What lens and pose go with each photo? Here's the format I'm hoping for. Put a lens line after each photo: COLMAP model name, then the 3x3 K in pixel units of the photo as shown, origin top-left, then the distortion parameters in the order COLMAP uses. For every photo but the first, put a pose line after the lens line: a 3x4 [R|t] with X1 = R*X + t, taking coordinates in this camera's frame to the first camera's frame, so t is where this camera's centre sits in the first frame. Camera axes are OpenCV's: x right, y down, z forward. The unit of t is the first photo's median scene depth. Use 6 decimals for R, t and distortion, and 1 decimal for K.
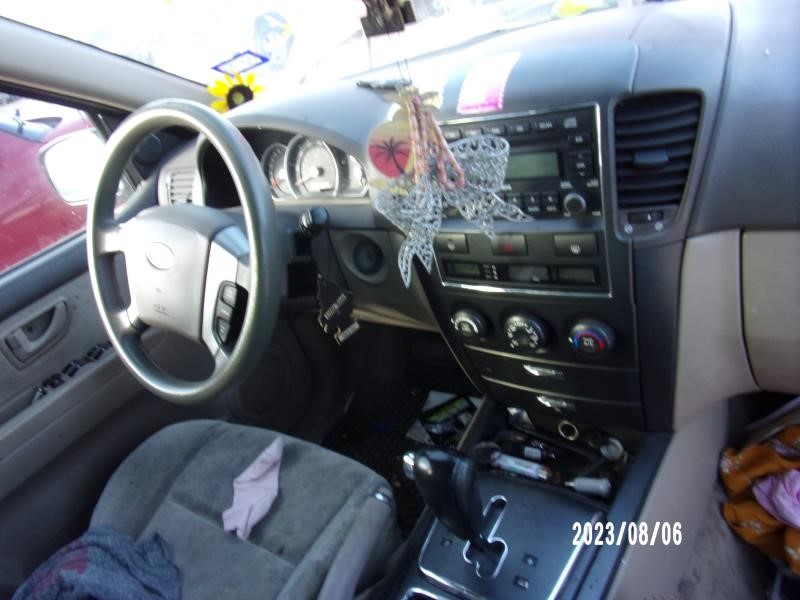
lens RADIAL K [[568.1, 0, 400.0], [0, 568.1, 300.0], [0, 0, 1]] dist [-0.000251, -0.002553]
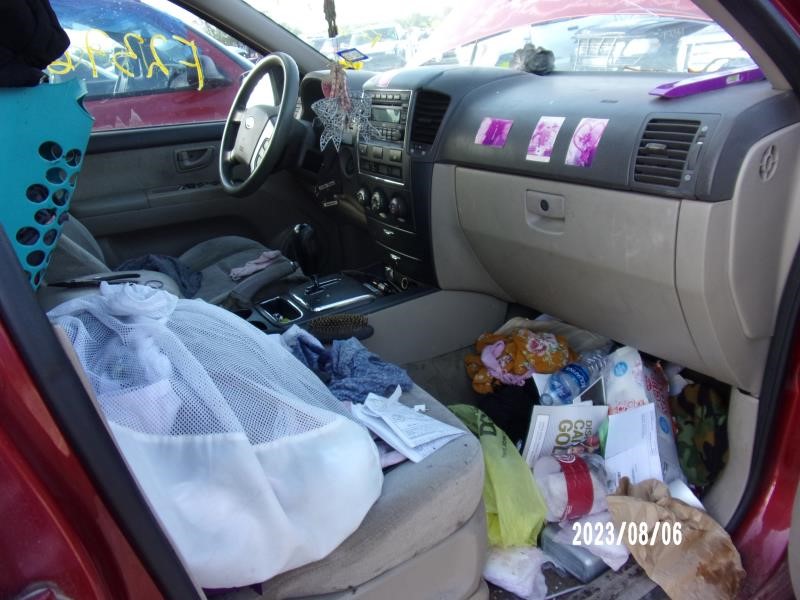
lens RADIAL K [[568.1, 0, 400.0], [0, 568.1, 300.0], [0, 0, 1]] dist [-0.000251, -0.002553]
pose [[0.892991, 0.365168, -0.263094, 0.963322], [-0.379446, 0.925206, -0.003749, 0.365348], [0.242047, 0.103178, 0.964763, -0.899816]]
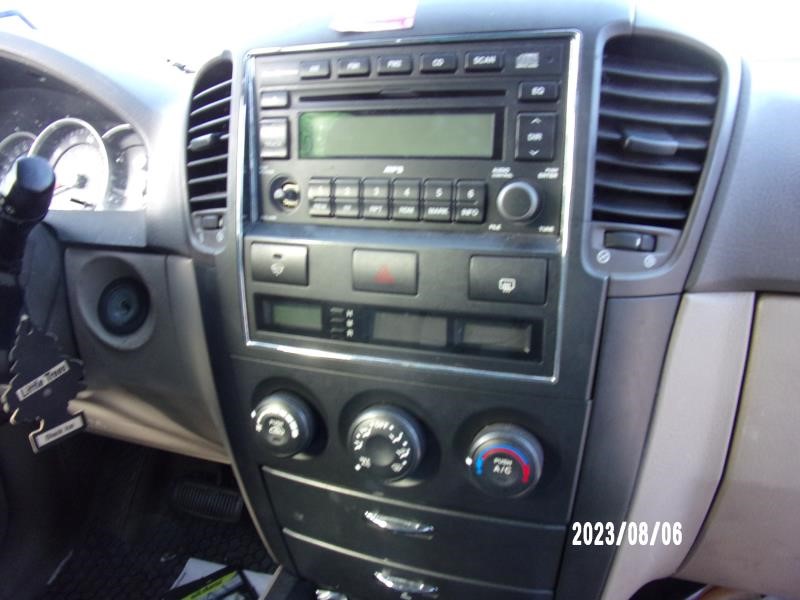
lens RADIAL K [[582.9, 0, 400.0], [0, 582.9, 300.0], [0, 0, 1]] dist [-0.002707, -0.040747]
pose [[0.932233, 0.190556, 0.307620, 0.033288], [-0.100762, 0.953187, -0.285098, 0.086475], [-0.347546, 0.234781, 0.907794, 0.458054]]
